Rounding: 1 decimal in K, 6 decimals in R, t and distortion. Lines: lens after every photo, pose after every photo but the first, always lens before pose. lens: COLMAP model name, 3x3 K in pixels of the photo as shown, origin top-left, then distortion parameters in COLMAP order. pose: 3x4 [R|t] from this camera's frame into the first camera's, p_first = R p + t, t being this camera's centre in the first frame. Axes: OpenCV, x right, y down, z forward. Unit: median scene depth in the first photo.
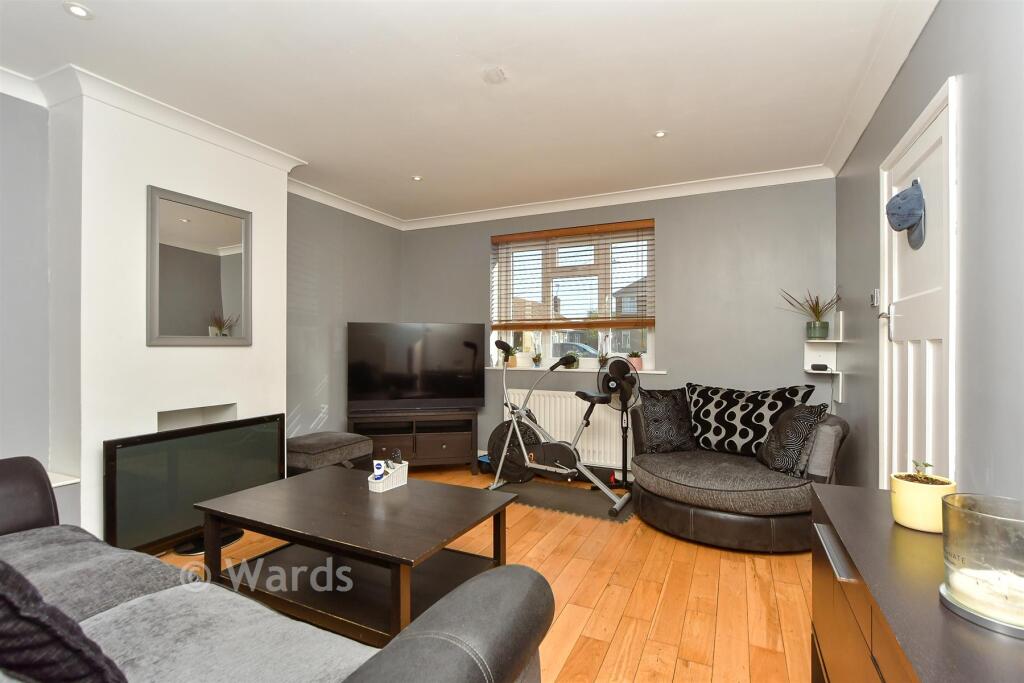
lens RADIAL K [[480.7, 0, 513.5], [0, 480.7, 344.2], [0, 0, 1]] dist [-0.018652, 0.005433]
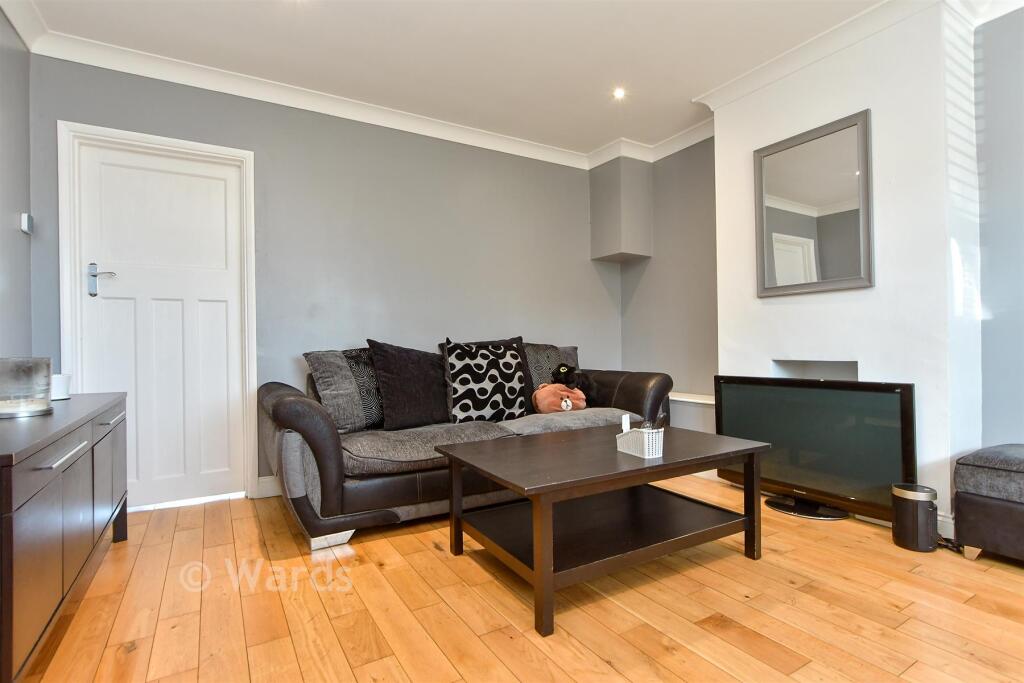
lens RADIAL K [[480.7, 0, 513.5], [0, 480.7, 344.2], [0, 0, 1]] dist [-0.018652, 0.005433]
pose [[-0.546484, 0.012321, -0.837379, 0.496700], [0.019505, 0.999808, 0.001981, 0.105543], [0.837243, -0.015250, -0.546619, 1.198460]]
